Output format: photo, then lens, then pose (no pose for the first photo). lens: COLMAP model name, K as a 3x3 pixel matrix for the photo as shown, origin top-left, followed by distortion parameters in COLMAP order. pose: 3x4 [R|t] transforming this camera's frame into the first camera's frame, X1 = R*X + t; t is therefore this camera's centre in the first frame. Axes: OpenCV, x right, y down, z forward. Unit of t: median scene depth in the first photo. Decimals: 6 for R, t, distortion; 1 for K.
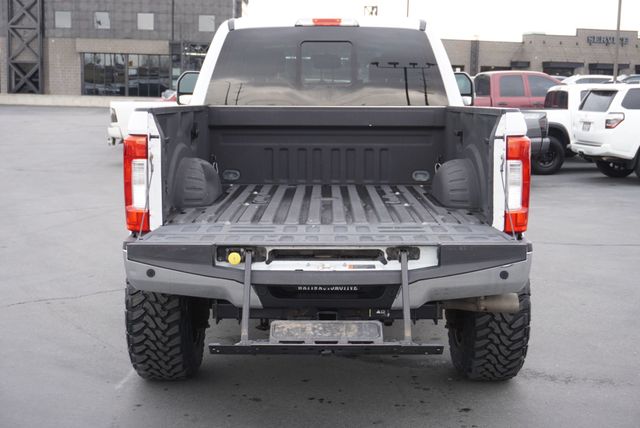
lens RADIAL K [[950.1, 0, 314.3], [0, 950.1, 209.7], [0, 0, 1]] dist [-0.025094, 0.000000]
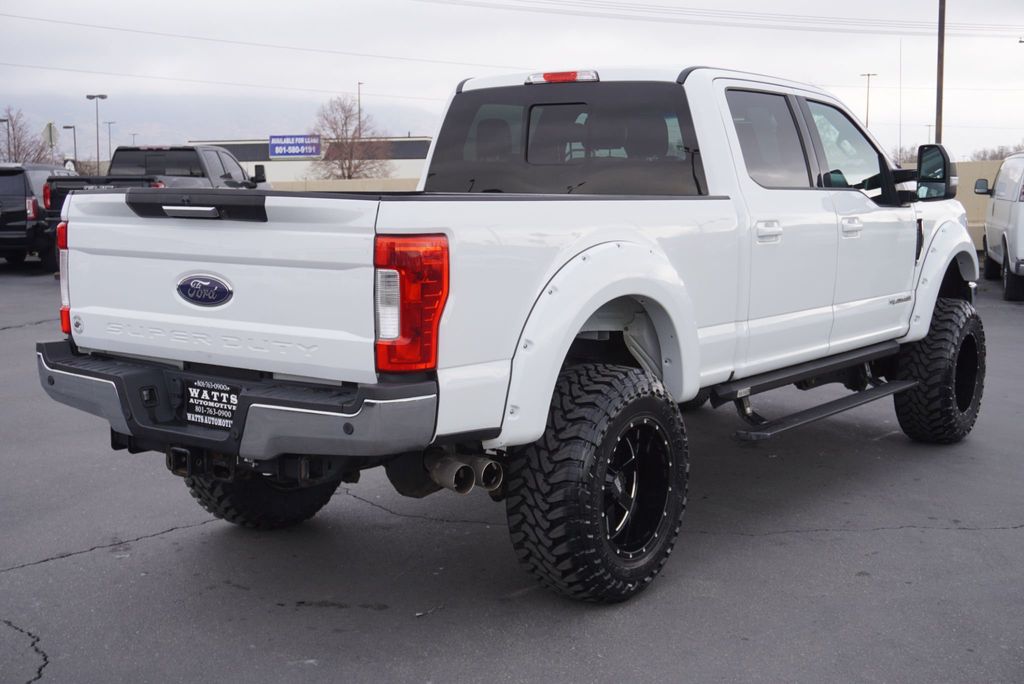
lens RADIAL K [[1319.2, 0, 504.1], [0, 1319.2, 348.1], [0, 0, 1]] dist [0.031592, 0.000000]
pose [[0.807481, 0.078310, -0.584673, 0.574592], [-0.076752, 0.996671, 0.027491, -0.018381], [0.584879, 0.022676, 0.810803, 0.173398]]
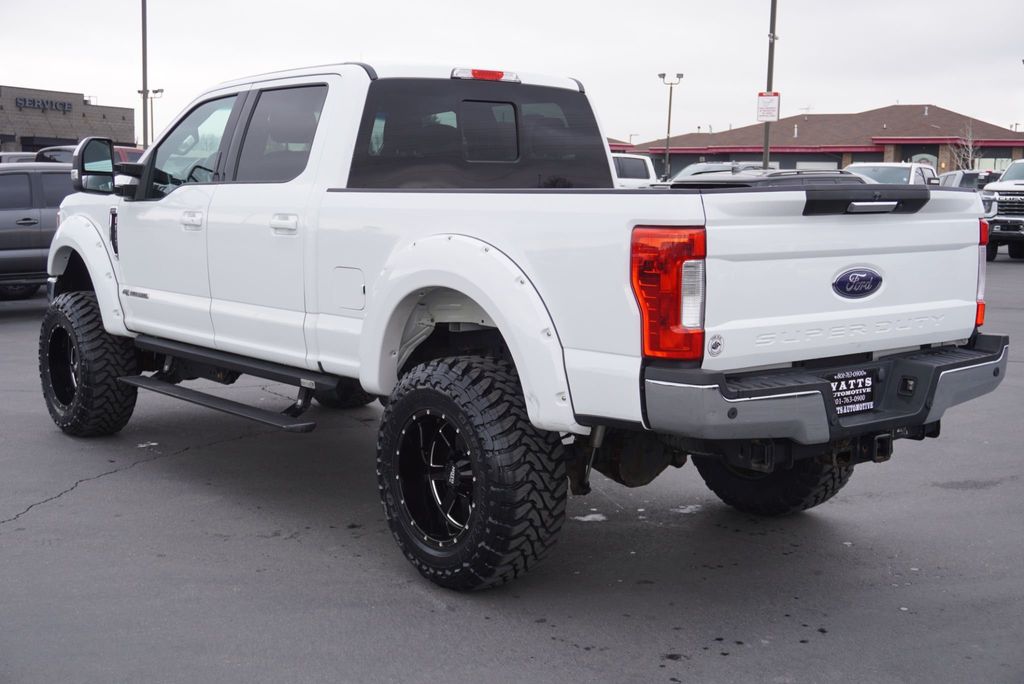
lens RADIAL K [[1319.2, 0, 509.0], [0, 1319.2, 340.8], [0, 0, 1]] dist [0.031592, 0.000000]
pose [[0.770682, -0.075707, 0.632706, -0.629689], [0.076827, 0.996714, 0.025681, -0.019095], [-0.632571, 0.028817, 0.773966, 0.209336]]
